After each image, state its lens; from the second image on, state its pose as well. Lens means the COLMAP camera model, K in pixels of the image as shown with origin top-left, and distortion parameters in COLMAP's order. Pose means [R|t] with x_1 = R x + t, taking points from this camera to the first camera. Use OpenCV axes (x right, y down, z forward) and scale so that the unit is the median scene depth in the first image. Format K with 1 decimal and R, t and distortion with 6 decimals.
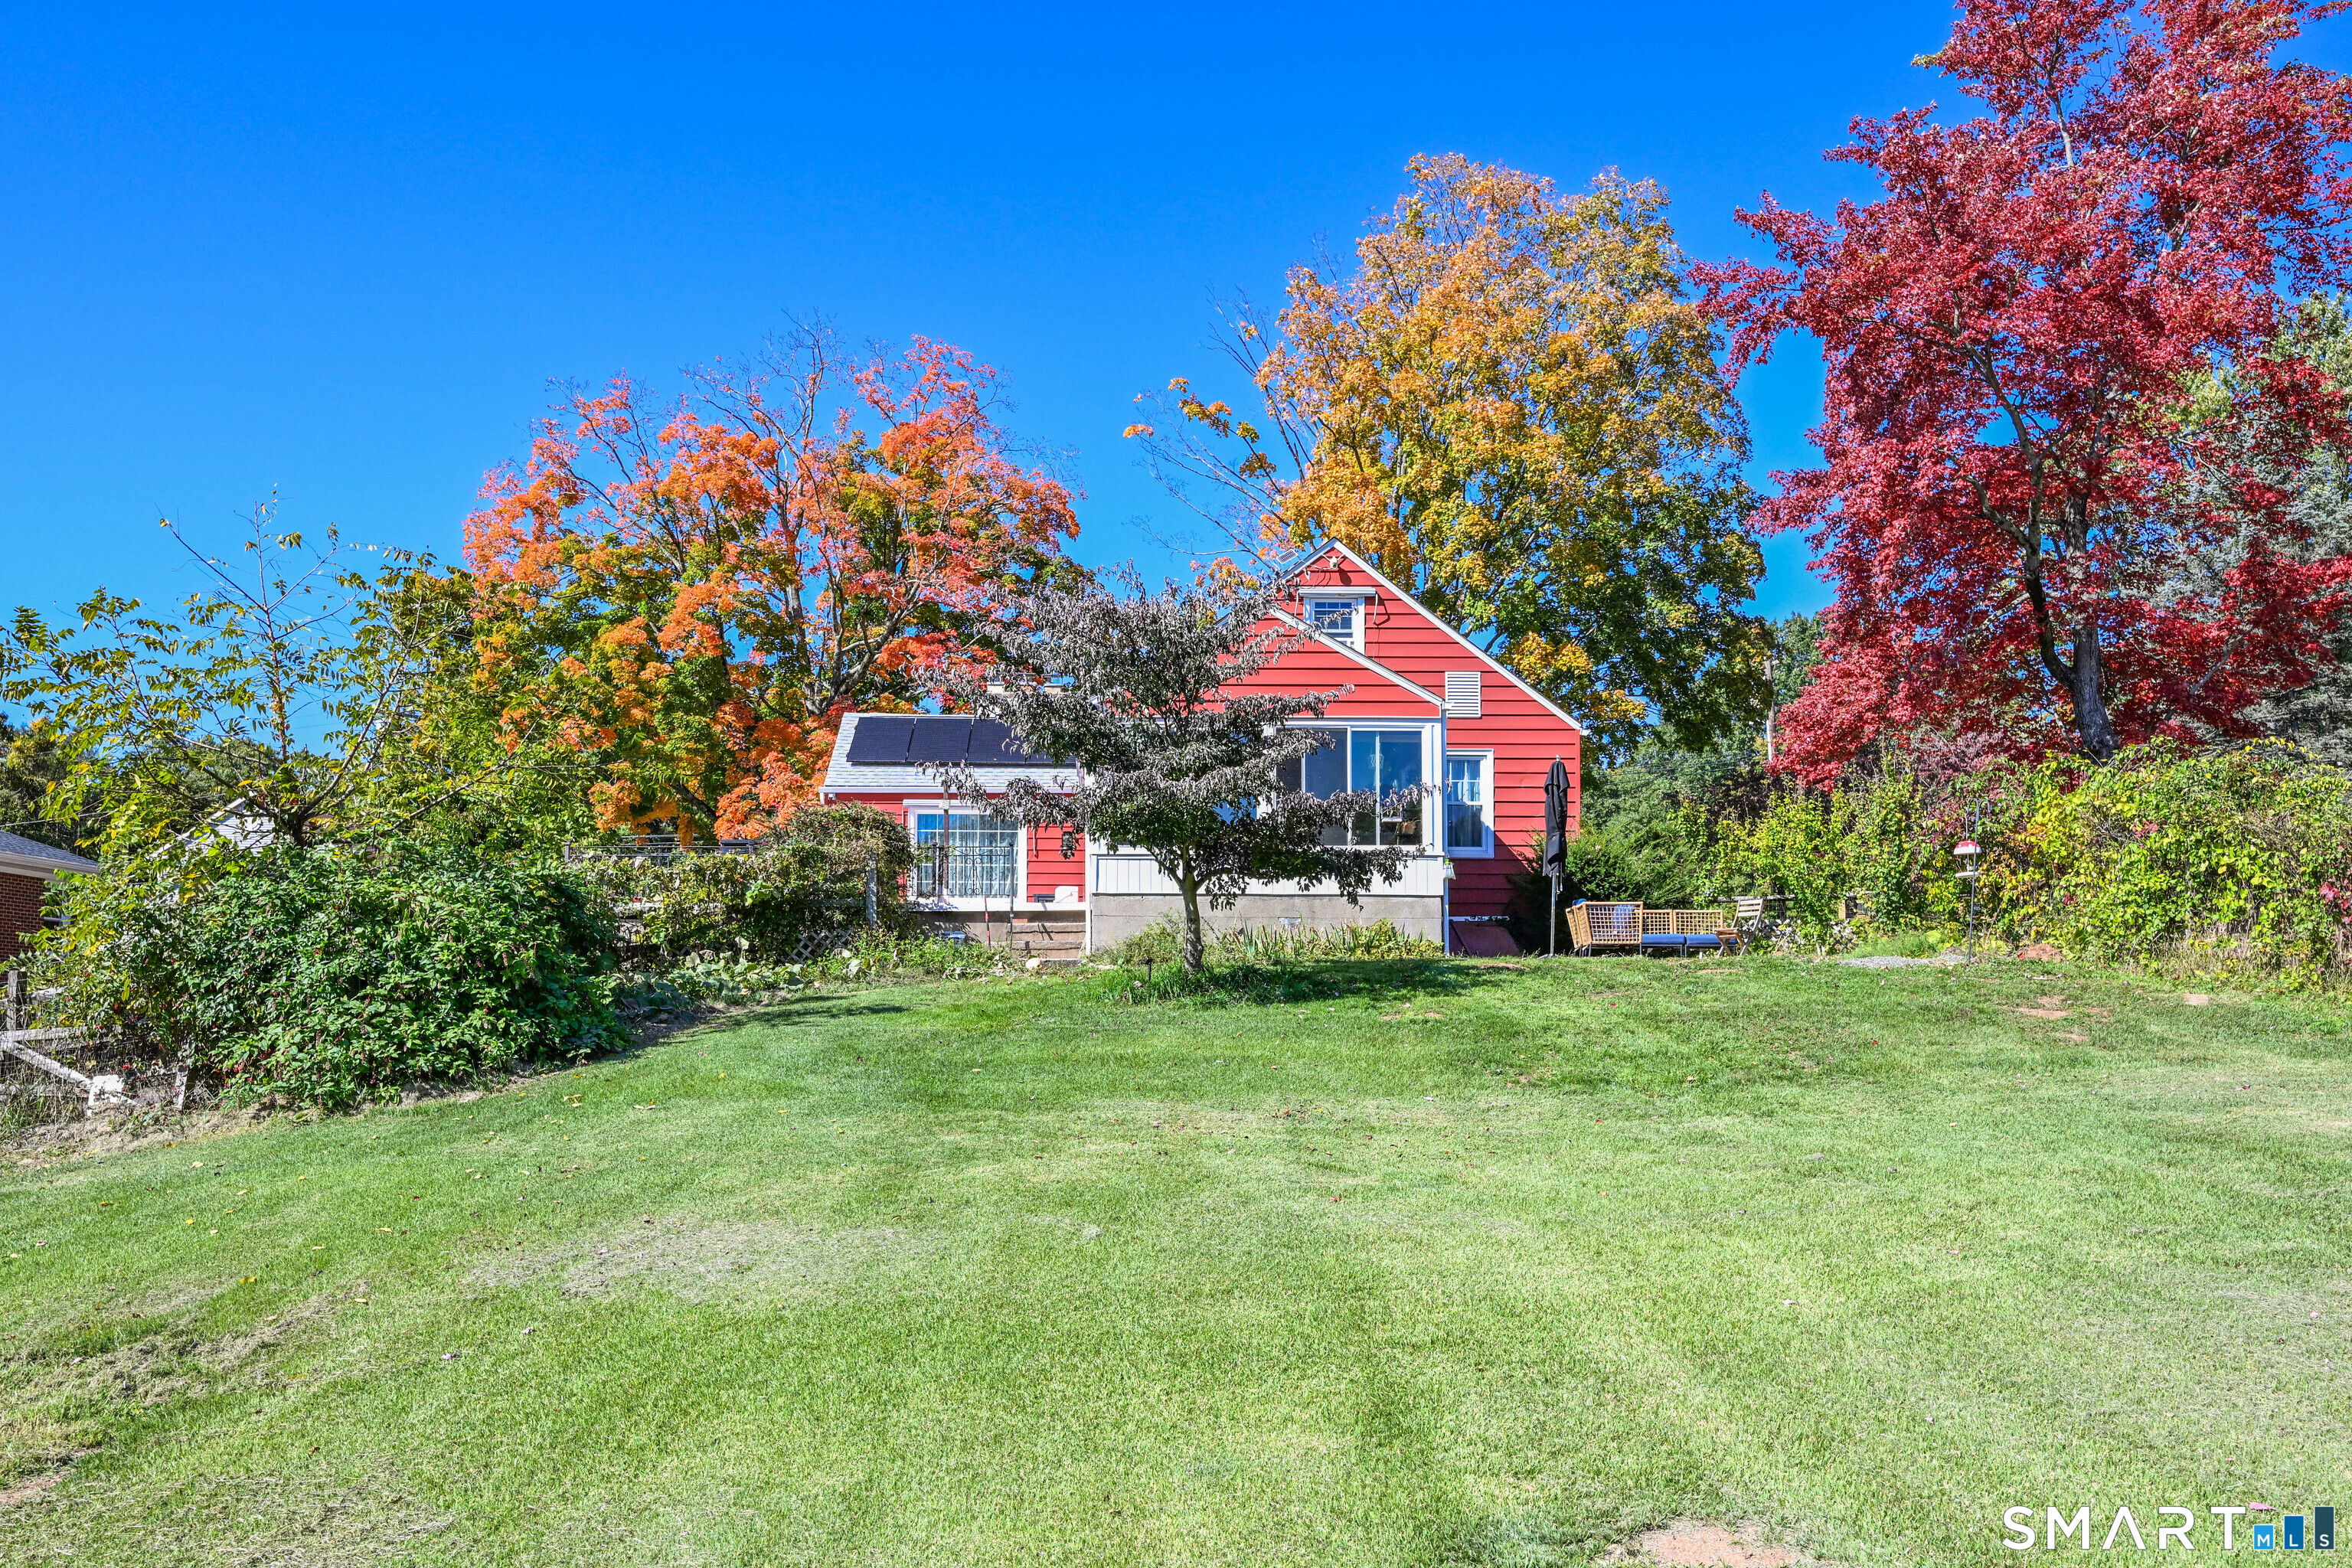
lens RADIAL K [[1727.7, 0, 1172.3], [0, 1727.7, 805.8], [0, 0, 1]] dist [-0.004671, -0.007264]
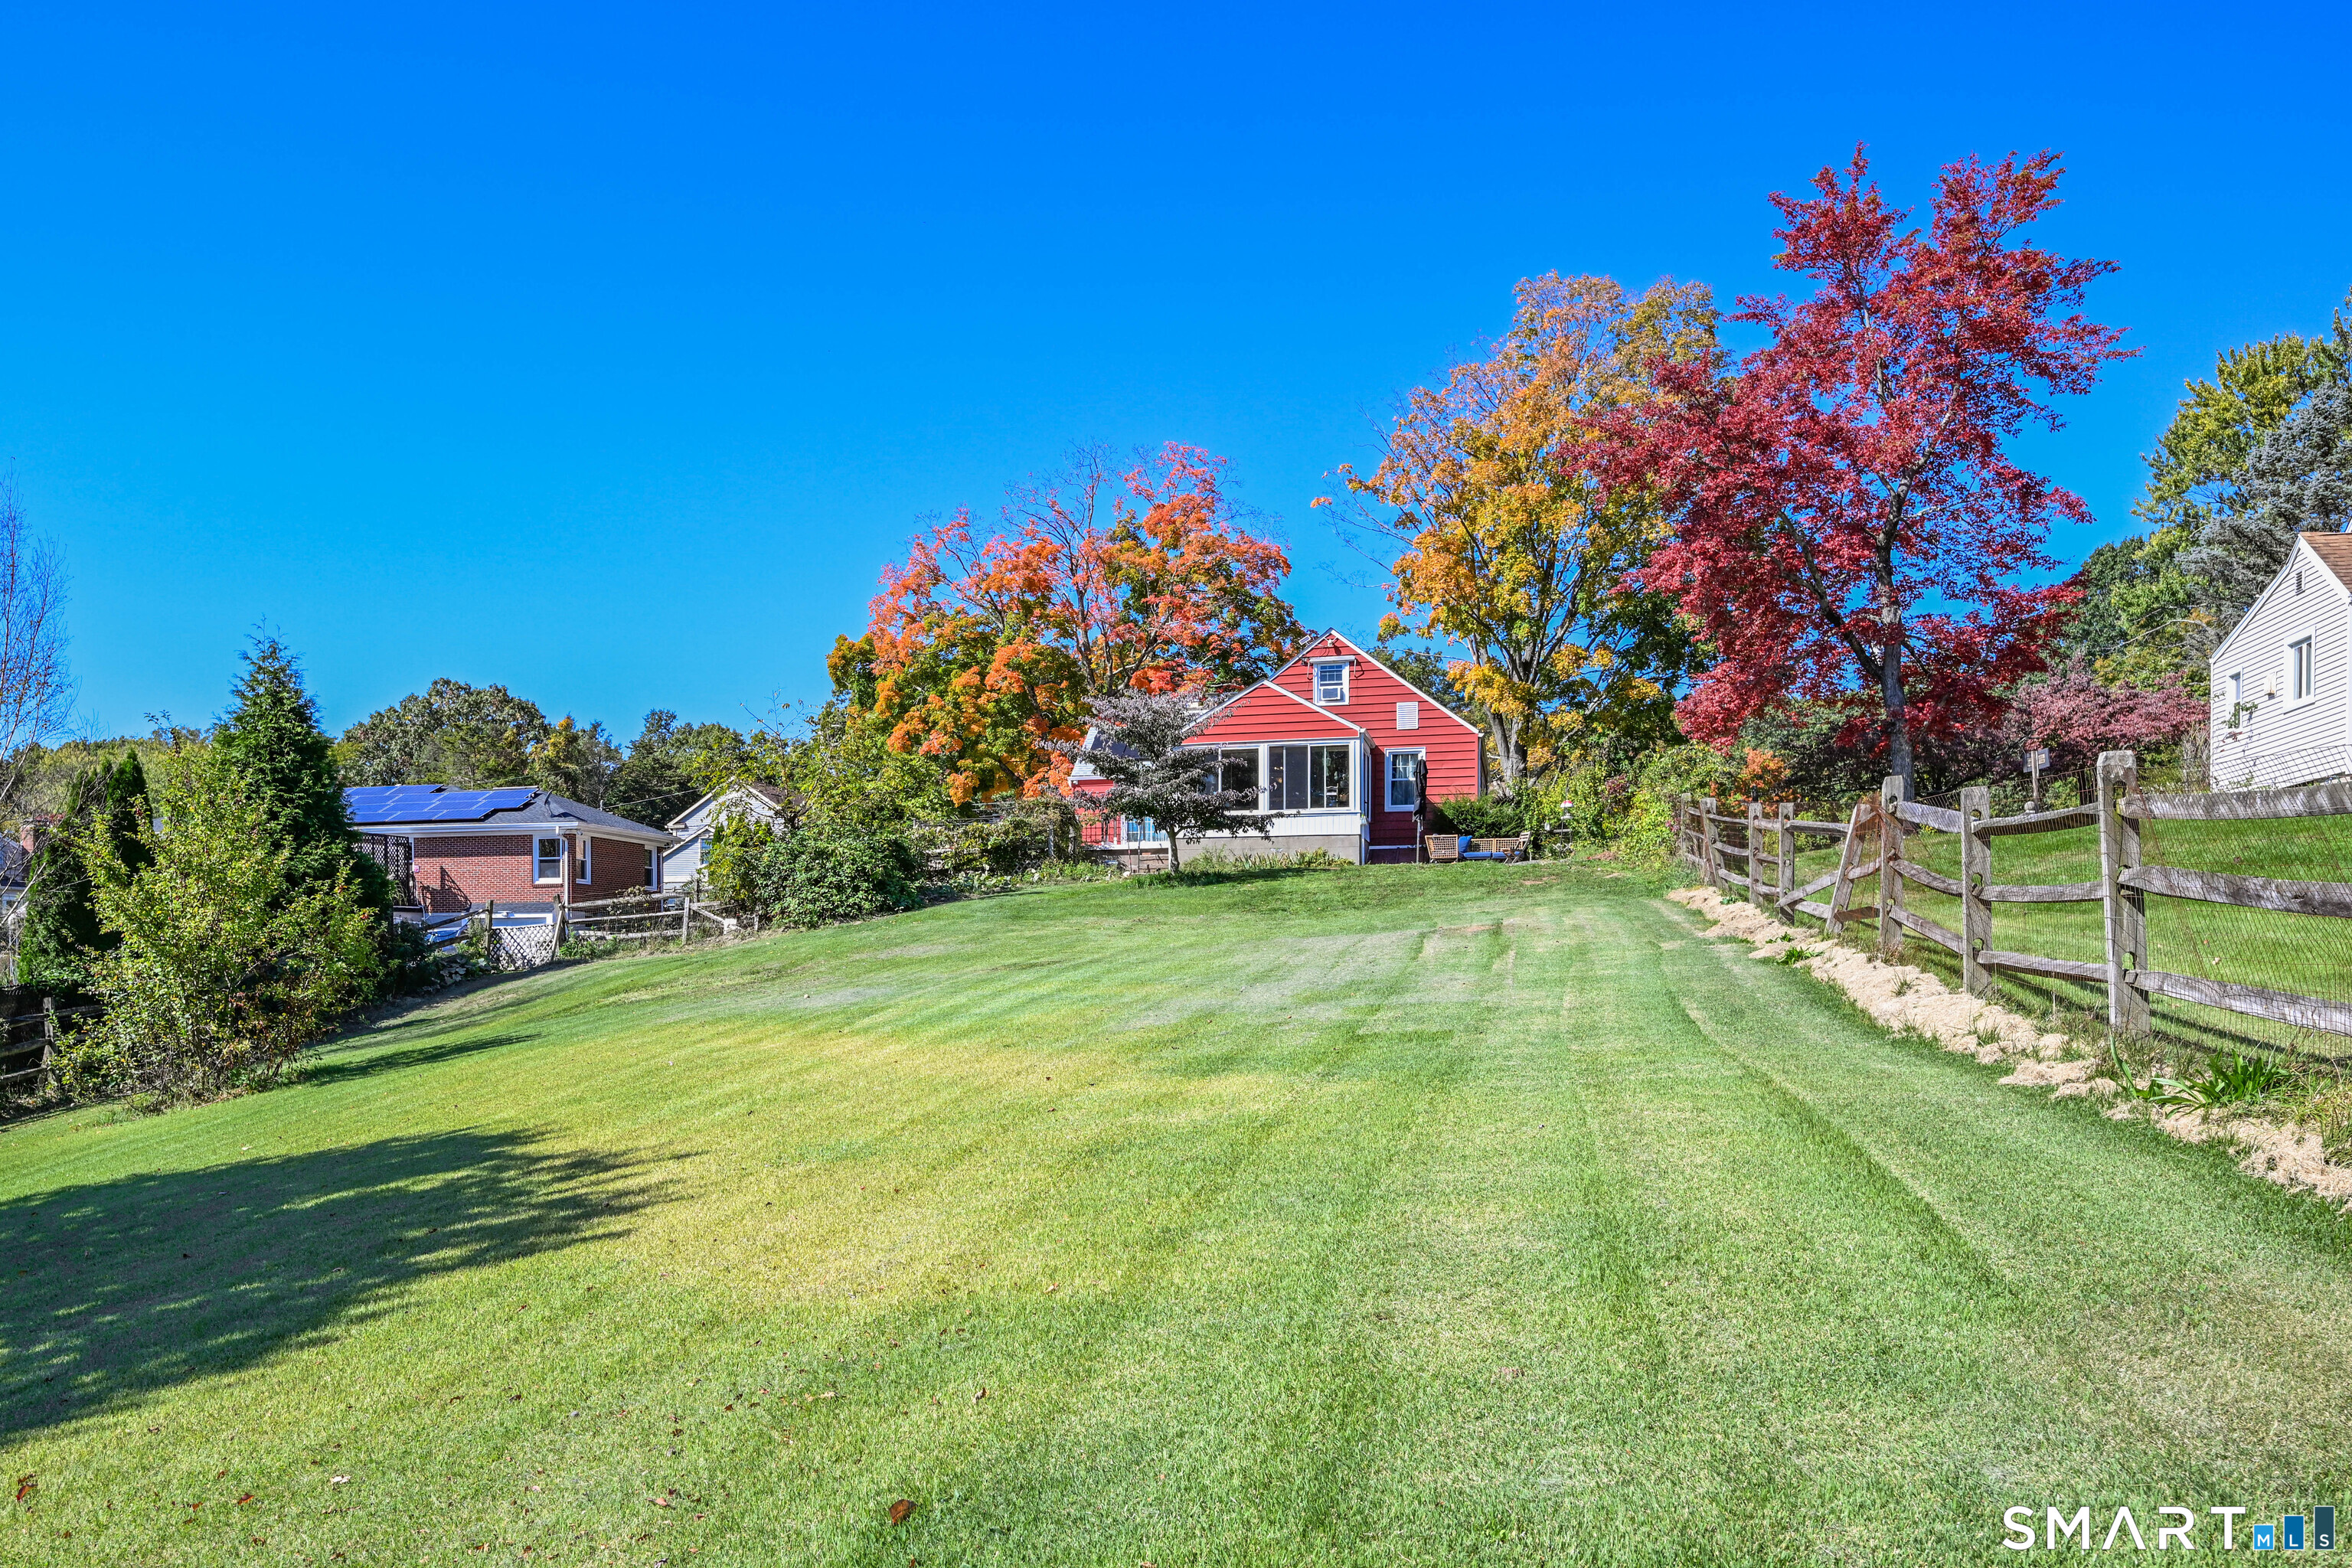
lens RADIAL K [[1727.7, 0, 1178.5], [0, 1727.7, 777.2], [0, 0, 1]] dist [-0.004671, -0.007264]
pose [[0.972757, -0.033981, -0.229324, 0.396152], [0.038285, 0.999164, 0.014343, -0.043015], [0.228644, -0.022732, 0.973245, -0.843981]]
